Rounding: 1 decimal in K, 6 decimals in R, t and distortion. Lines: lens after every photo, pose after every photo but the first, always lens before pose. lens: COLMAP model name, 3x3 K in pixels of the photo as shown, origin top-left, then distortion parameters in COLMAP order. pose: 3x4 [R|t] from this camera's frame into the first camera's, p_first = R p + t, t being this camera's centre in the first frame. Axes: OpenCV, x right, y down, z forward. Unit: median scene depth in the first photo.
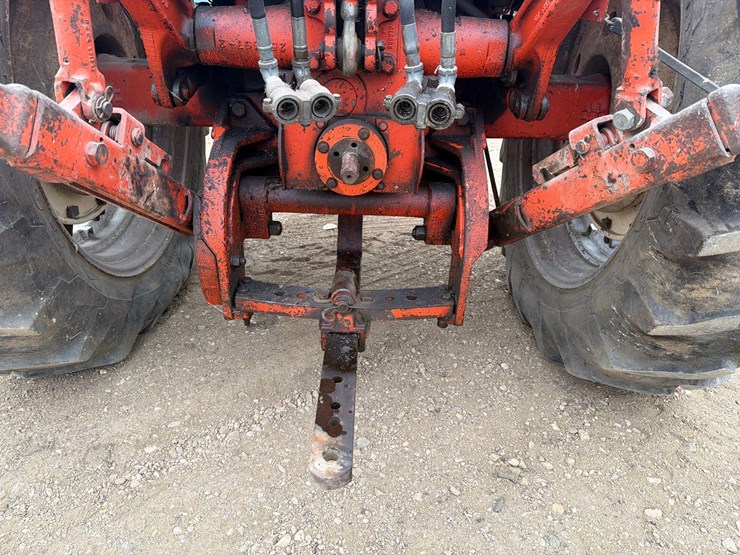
lens RADIAL K [[502.3, 0, 370.9], [0, 502.3, 264.7], [0, 0, 1]] dist [0.112533, -0.159797]
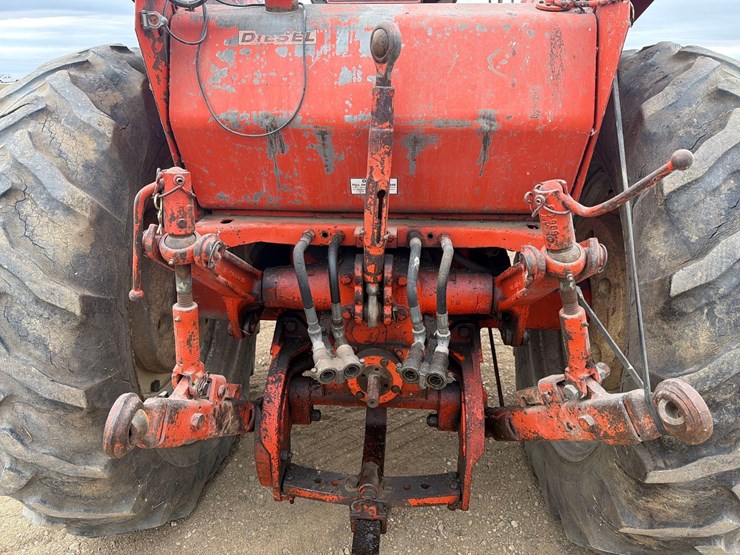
lens RADIAL K [[502.3, 0, 370.9], [0, 502.3, 264.7], [0, 0, 1]] dist [0.112533, -0.159797]
pose [[0.997133, -0.005286, -0.075490, 0.049703], [-0.003851, 0.992720, -0.120384, -0.338835], [0.075576, 0.120329, 0.989853, -0.319108]]
